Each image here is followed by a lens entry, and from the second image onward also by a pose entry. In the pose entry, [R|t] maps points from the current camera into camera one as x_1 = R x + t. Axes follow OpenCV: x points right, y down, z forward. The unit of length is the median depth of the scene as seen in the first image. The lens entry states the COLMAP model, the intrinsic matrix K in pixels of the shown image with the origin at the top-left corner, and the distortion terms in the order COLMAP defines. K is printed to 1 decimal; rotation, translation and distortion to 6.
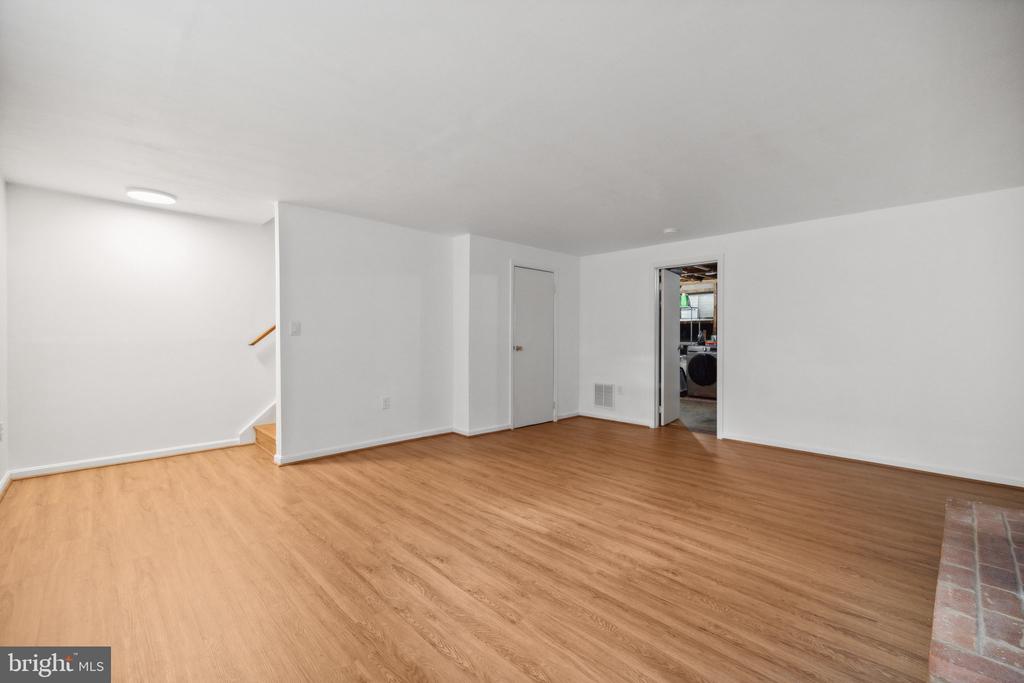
lens RADIAL K [[436.5, 0, 511.9], [0, 436.5, 338.9], [0, 0, 1]] dist [0.001851, 0.000004]
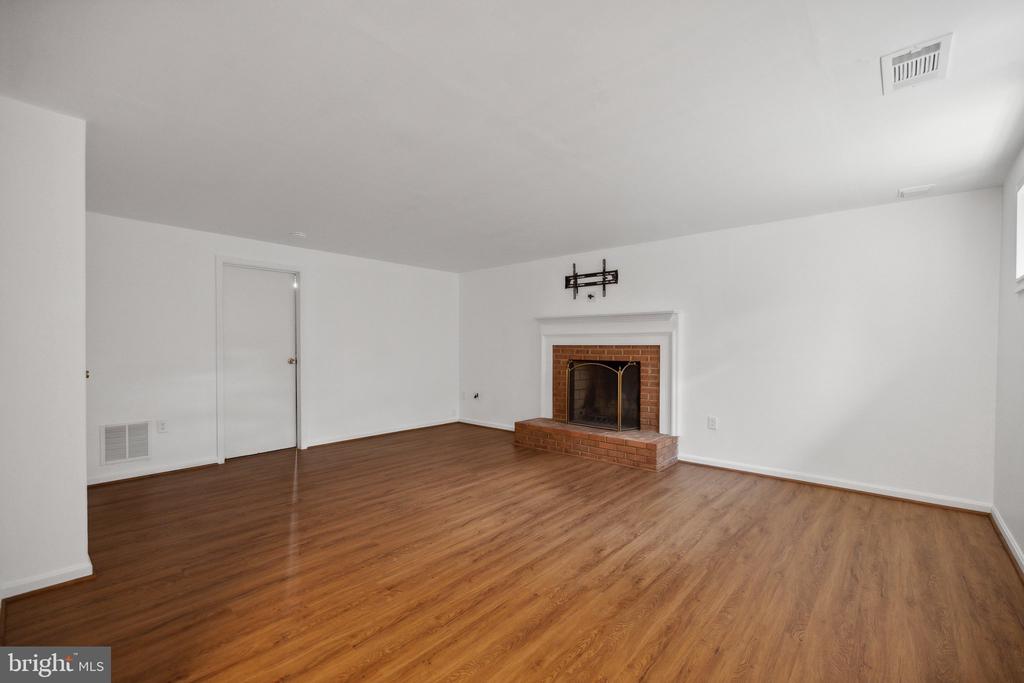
lens RADIAL K [[436.5, 0, 511.8], [0, 436.5, 345.3], [0, 0, 1]] dist [0.001851, 0.000004]
pose [[-0.081415, -0.000519, 0.996680, -1.090895], [0.006047, 0.999981, 0.001015, -0.018149], [-0.996662, 0.006110, -0.081411, 1.141083]]
